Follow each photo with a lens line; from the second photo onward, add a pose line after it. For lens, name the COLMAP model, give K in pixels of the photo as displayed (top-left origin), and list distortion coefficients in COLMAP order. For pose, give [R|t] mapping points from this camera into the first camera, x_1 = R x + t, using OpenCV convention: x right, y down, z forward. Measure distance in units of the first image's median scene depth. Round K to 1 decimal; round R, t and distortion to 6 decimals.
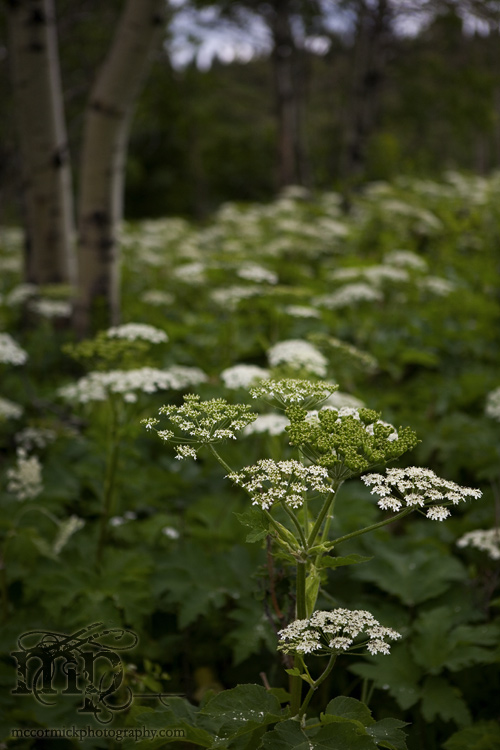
lens RADIAL K [[1362.4, 0, 249.1], [0, 1362.4, 375.8], [0, 0, 1]] dist [0.298948, 0.000000]
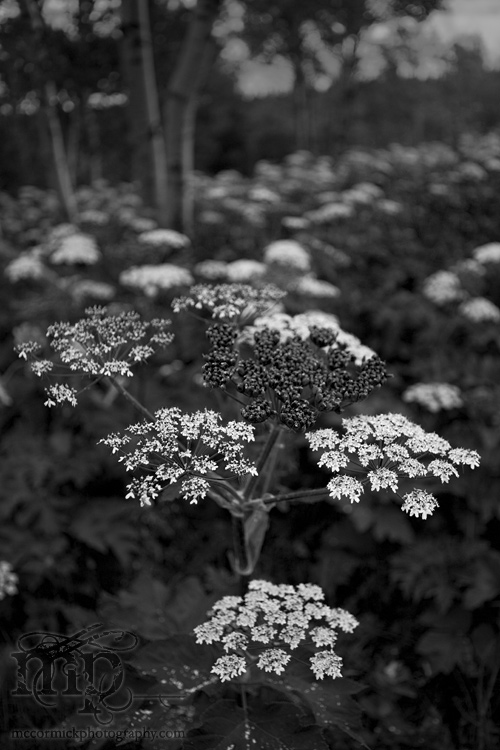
lens RADIAL K [[718.4, 0, 252.1], [0, 718.4, 376.0], [0, 0, 1]] dist [-0.024419, 0.000000]
pose [[0.999044, -0.000707, -0.043715, 0.070682], [0.007427, 0.988082, 0.153752, -0.010758], [0.043085, -0.153930, 0.987142, 0.645546]]
